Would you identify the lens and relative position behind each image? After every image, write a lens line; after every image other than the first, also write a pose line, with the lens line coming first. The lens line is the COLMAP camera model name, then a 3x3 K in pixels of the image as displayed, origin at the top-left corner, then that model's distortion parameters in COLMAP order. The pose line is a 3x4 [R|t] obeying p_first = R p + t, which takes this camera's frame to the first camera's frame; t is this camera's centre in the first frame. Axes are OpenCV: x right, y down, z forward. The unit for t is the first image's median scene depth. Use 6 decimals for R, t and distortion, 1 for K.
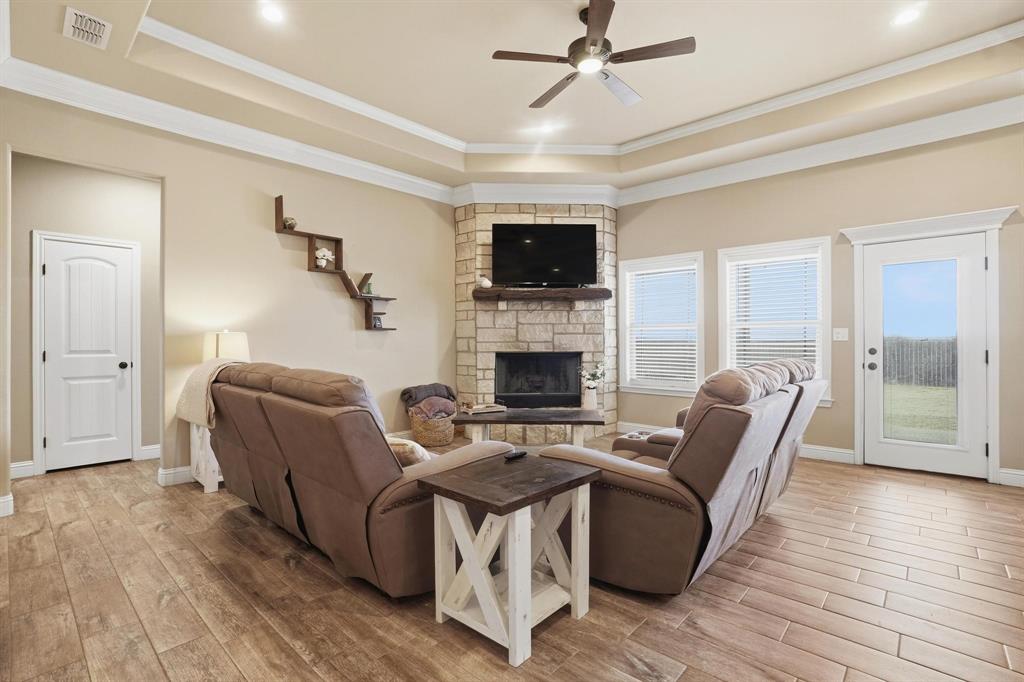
lens RADIAL K [[483.9, 0, 512.0], [0, 483.9, 341.0], [0, 0, 1]] dist [-0.004395, -0.000043]
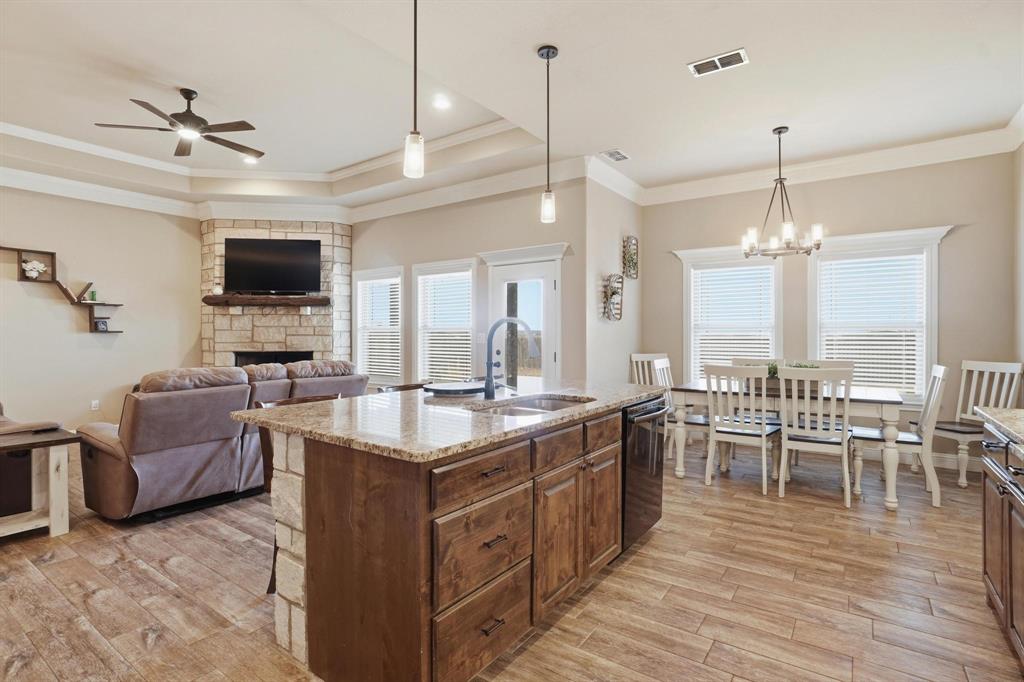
lens RADIAL K [[506.4, 0, 497.4], [0, 506.4, 340.4], [0, 0, 1]] dist [-0.045421, 0.023623]
pose [[0.994633, 0.003529, 0.103404, 0.464395], [-0.004542, 0.999944, 0.009564, -0.016846], [-0.103364, -0.009982, 0.994593, -0.224936]]
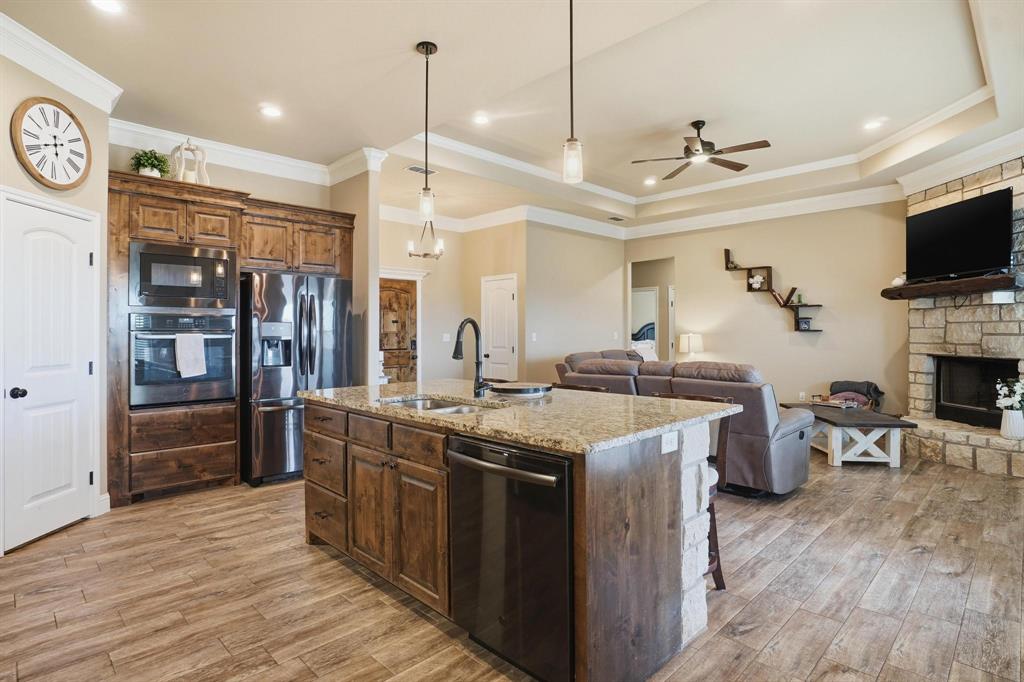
lens RADIAL K [[532.6, 0, 511.9], [0, 532.6, 331.6], [0, 0, 1]] dist [-0.049776, 0.023251]
pose [[-0.054245, 0.002449, -0.998525, 0.993246], [0.000125, 0.999997, 0.002446, -0.022194], [0.998528, 0.000008, -0.054245, 0.283844]]
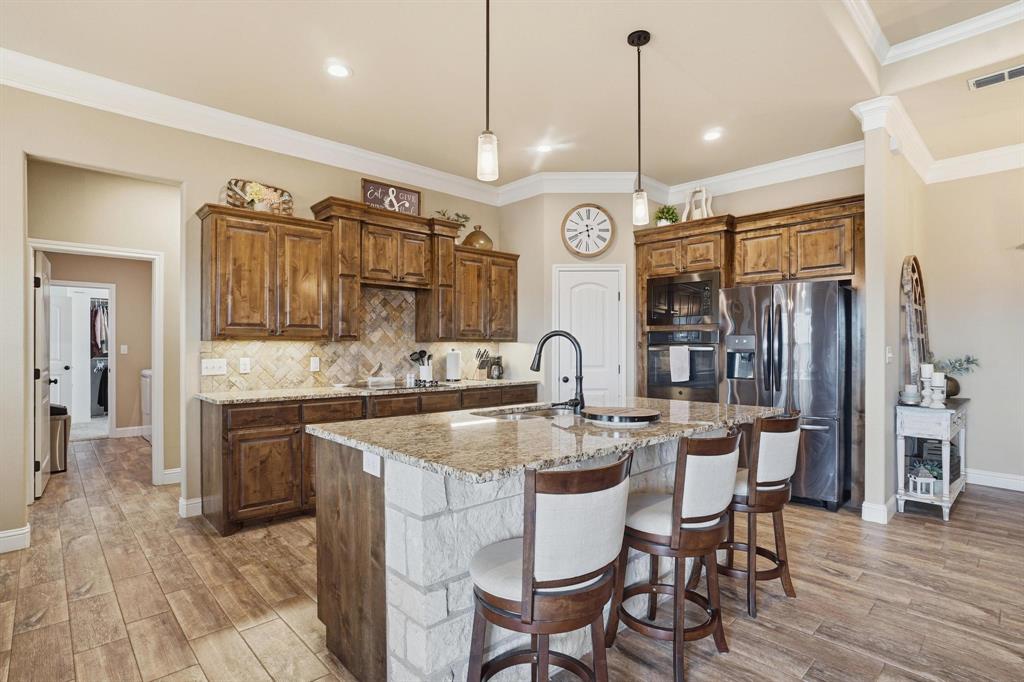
lens RADIAL K [[513.0, 0, 506.2], [0, 513.0, 346.3], [0, 0, 1]] dist [-0.041440, 0.022649]
pose [[-0.996607, 0.004464, 0.082190, 0.530174], [0.004704, 0.999985, 0.002718, -0.021083], [-0.082177, 0.003096, -0.996613, 0.672237]]
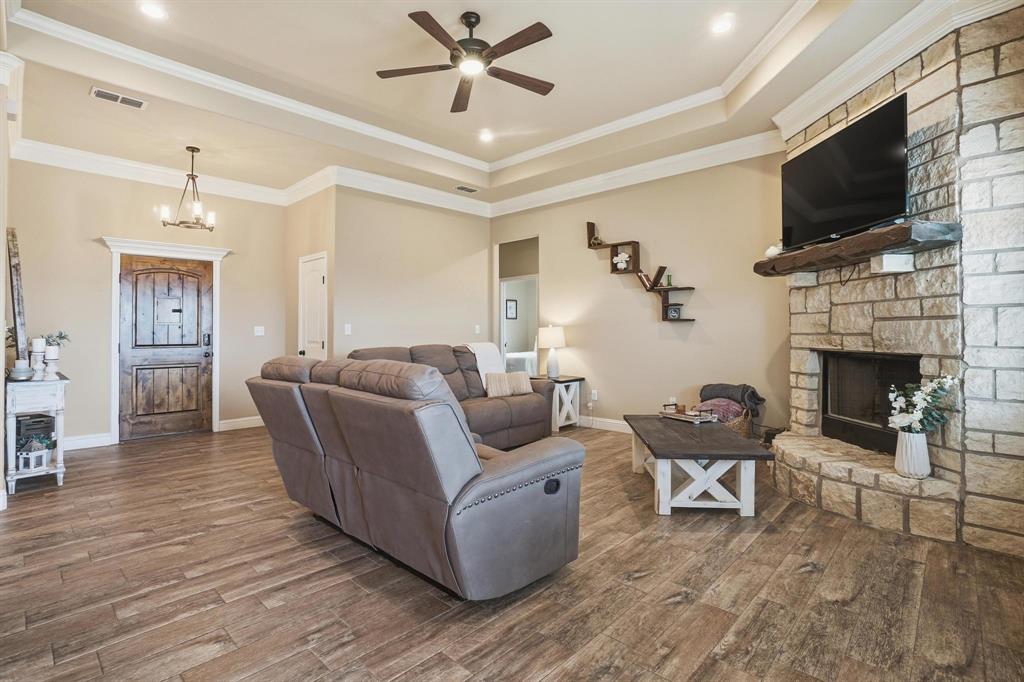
lens RADIAL K [[492.3, 0, 512.1], [0, 492.3, 326.5], [0, 0, 1]] dist [-0.060682, 0.024109]
pose [[-0.020828, -0.007003, -0.999759, 0.650487], [0.001847, 0.999973, -0.007043, -0.004012], [0.999781, -0.001993, -0.020814, 0.612239]]
